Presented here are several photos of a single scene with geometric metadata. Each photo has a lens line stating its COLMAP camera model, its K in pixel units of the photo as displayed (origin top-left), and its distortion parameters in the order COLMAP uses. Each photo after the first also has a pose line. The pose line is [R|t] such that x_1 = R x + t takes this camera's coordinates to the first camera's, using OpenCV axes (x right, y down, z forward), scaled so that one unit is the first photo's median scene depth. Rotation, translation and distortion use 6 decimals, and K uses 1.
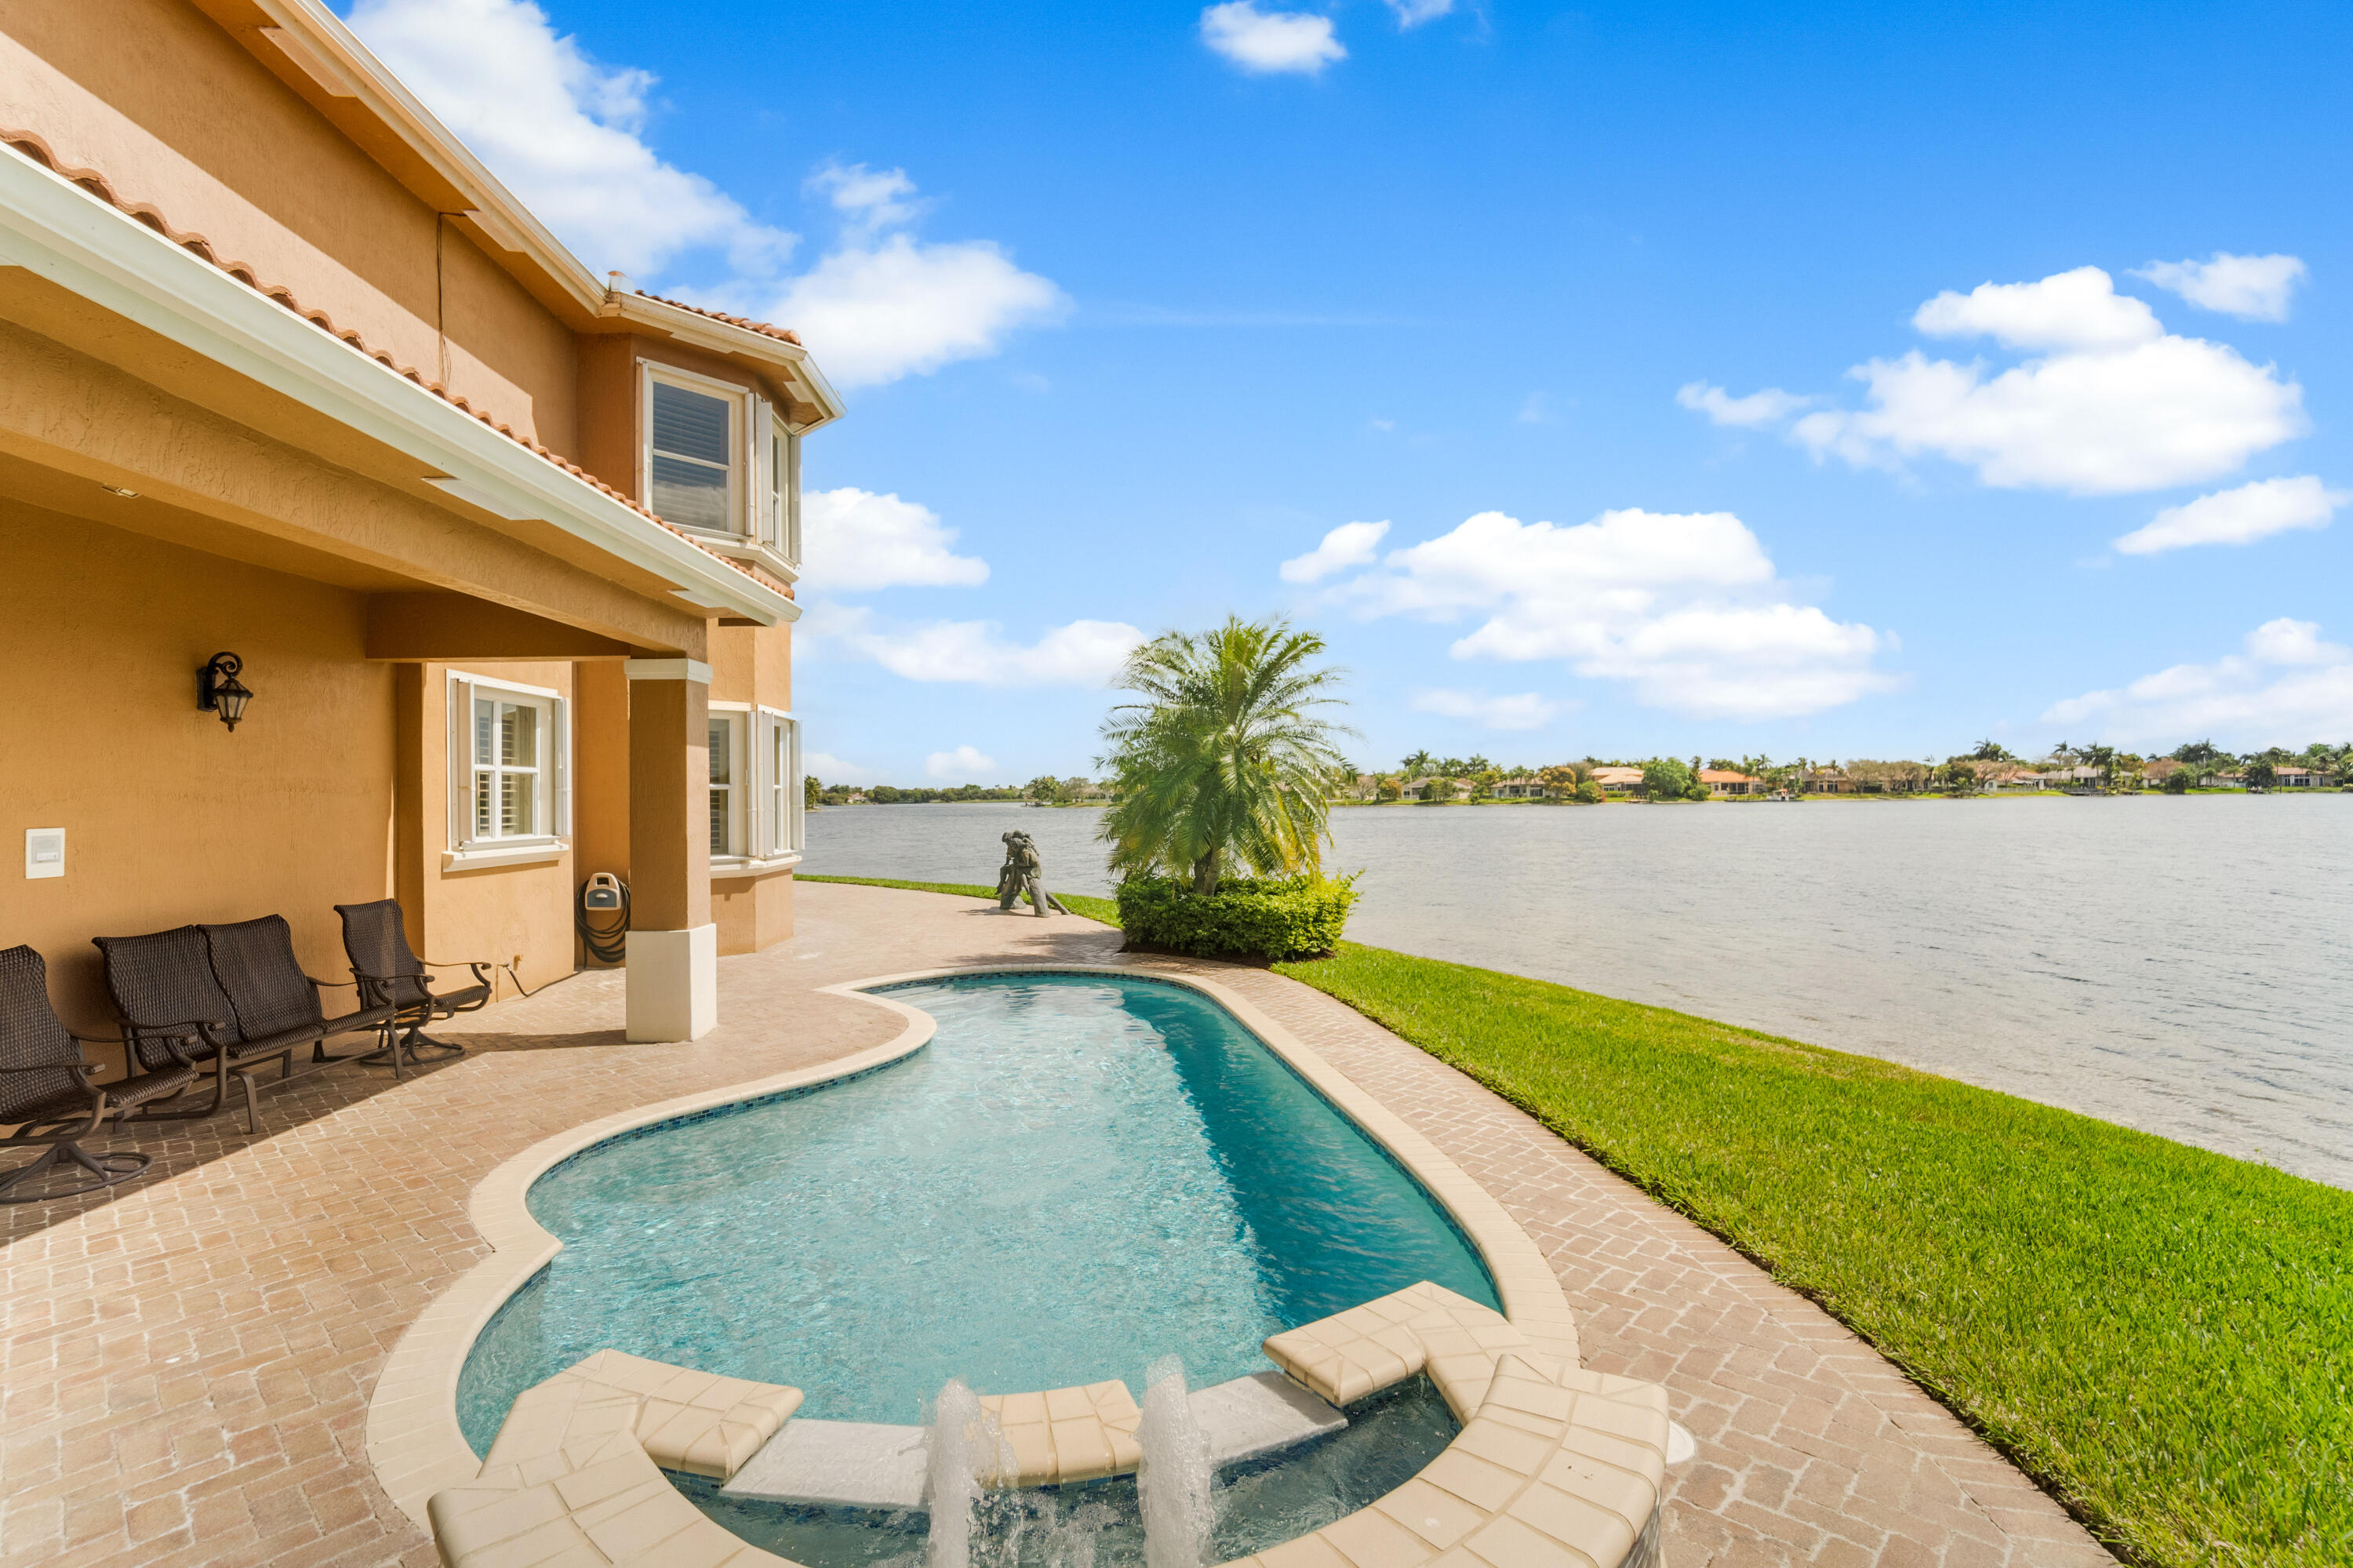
lens RADIAL K [[968.0, 0, 1173.2], [0, 968.0, 814.0], [0, 0, 1]] dist [0.000234, 0.000169]
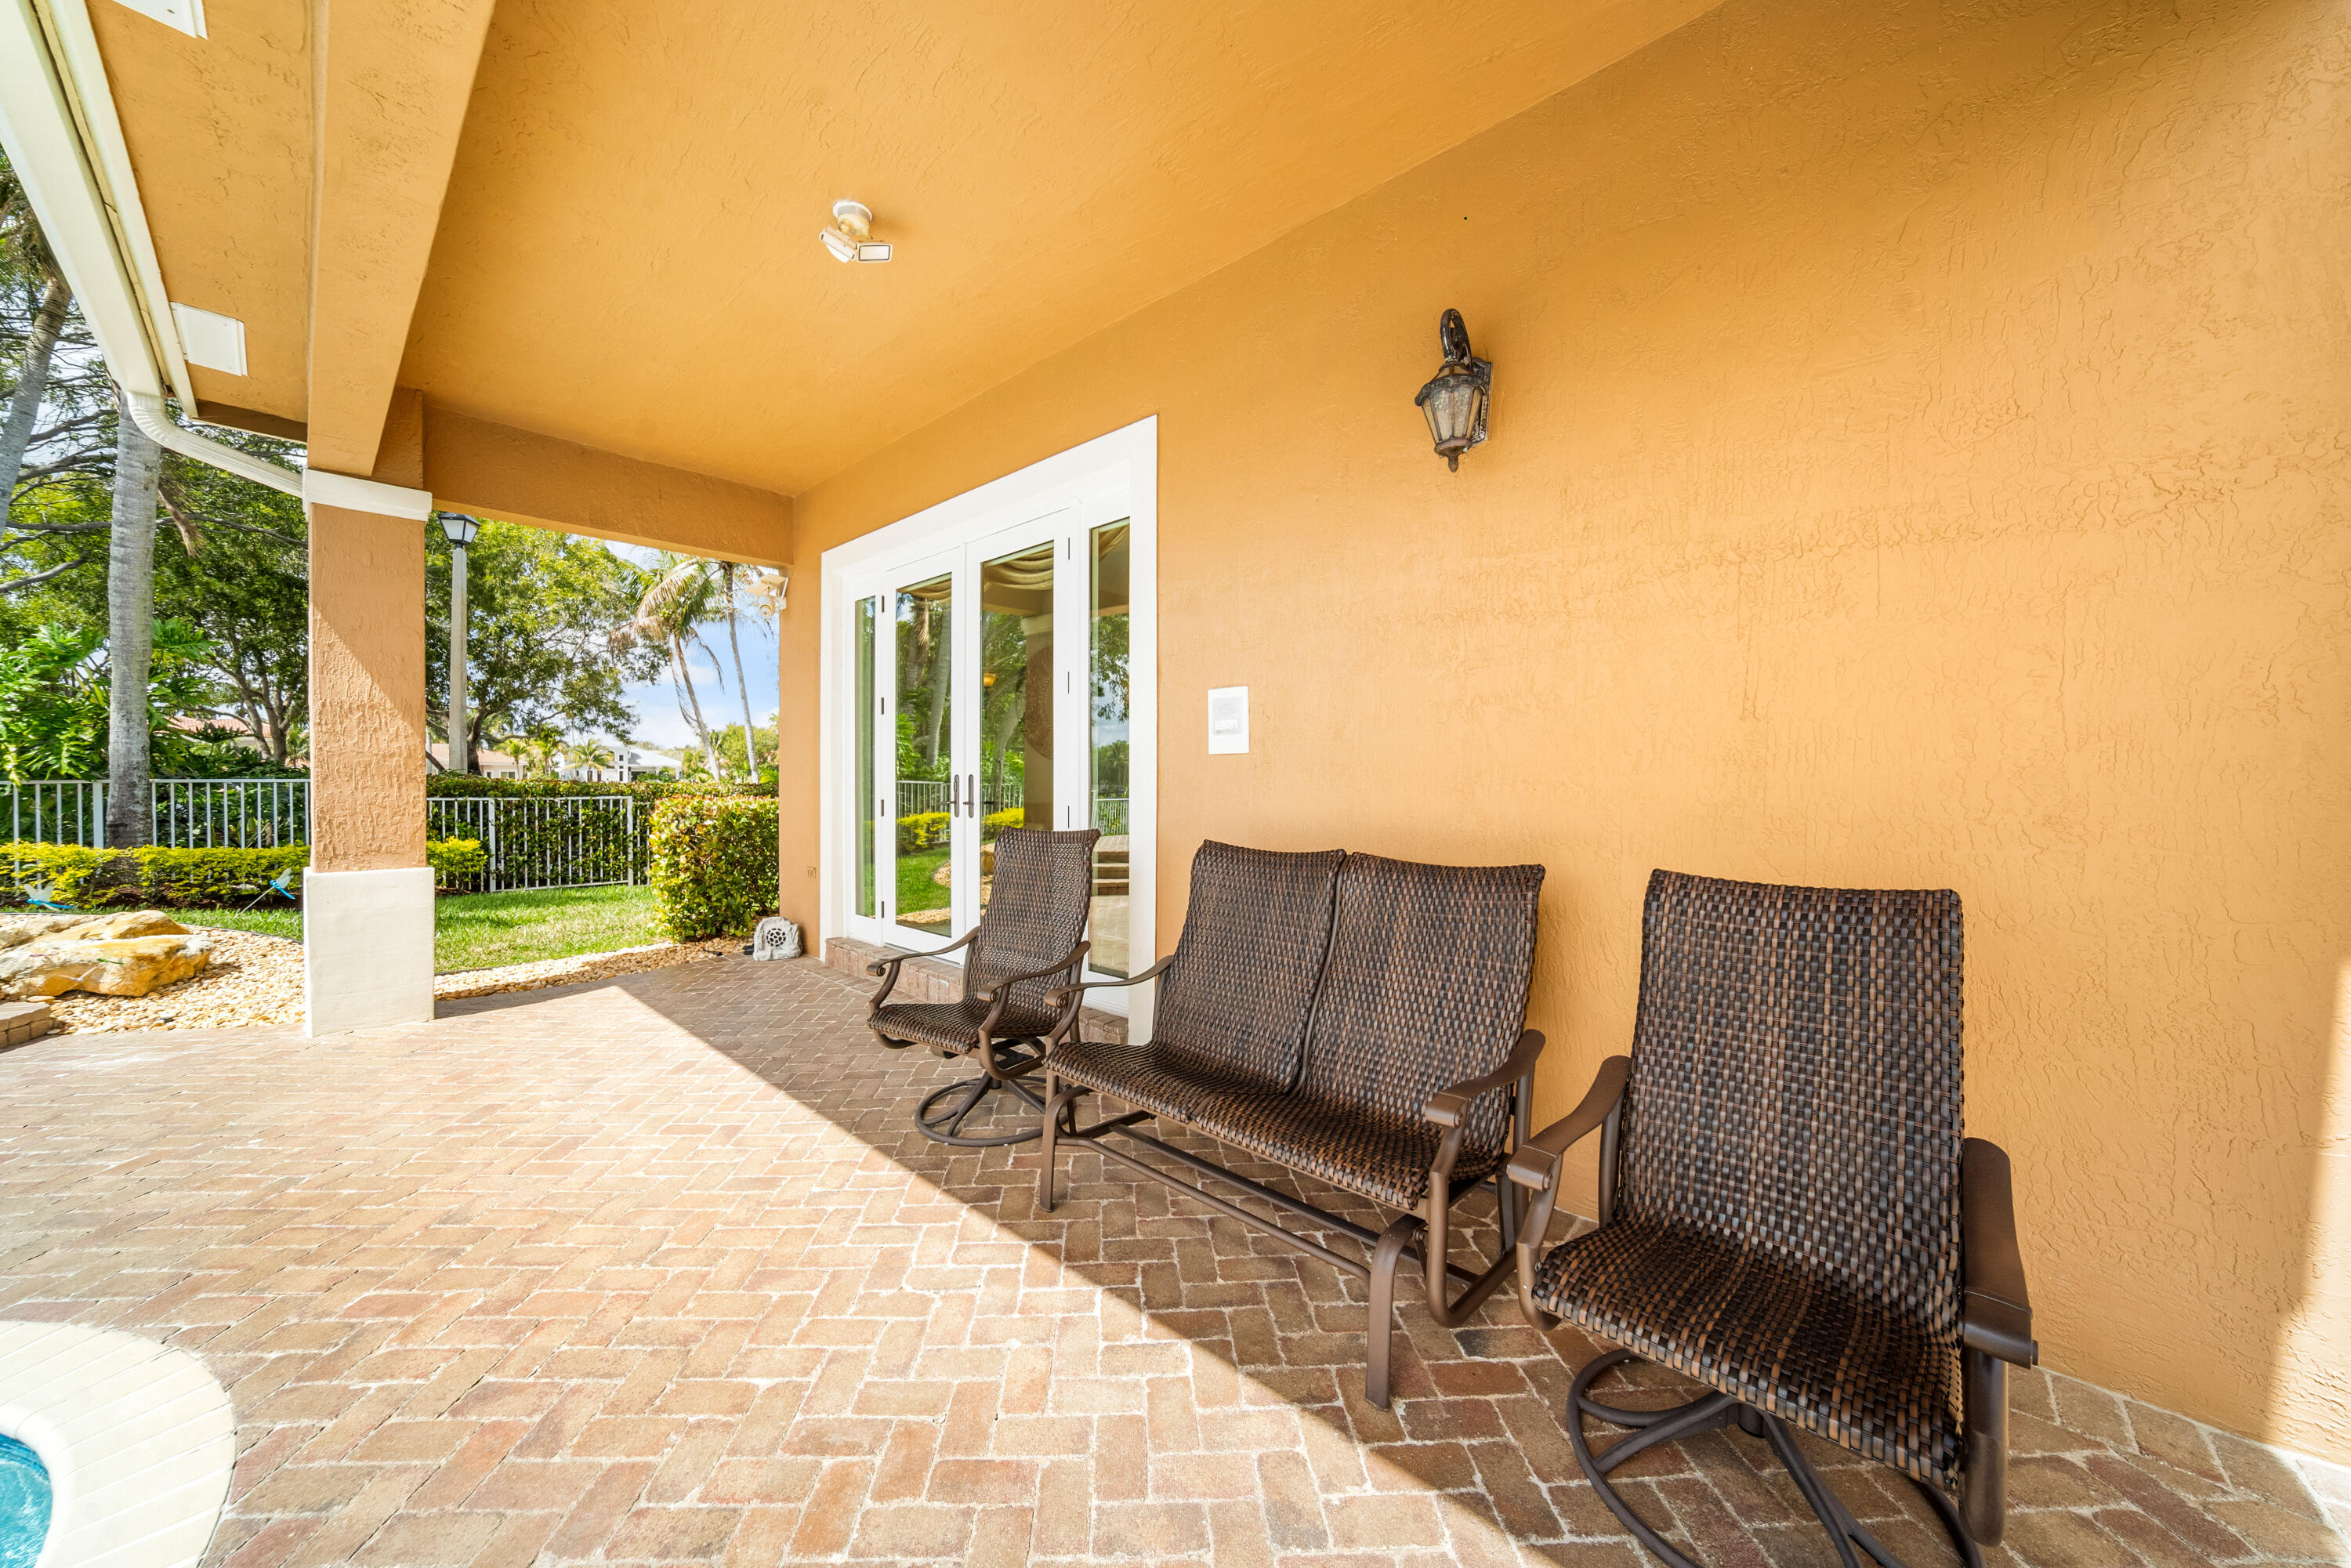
lens RADIAL K [[789.9, 0, 1156.5], [0, 789.9, 766.0], [0, 0, 1]] dist [-0.000083, 0.000041]
pose [[-0.739414, -0.005689, -0.673227, -0.364796], [-0.005490, 0.999982, -0.002421, 0.039733], [0.673228, 0.001906, -0.739432, 0.728812]]
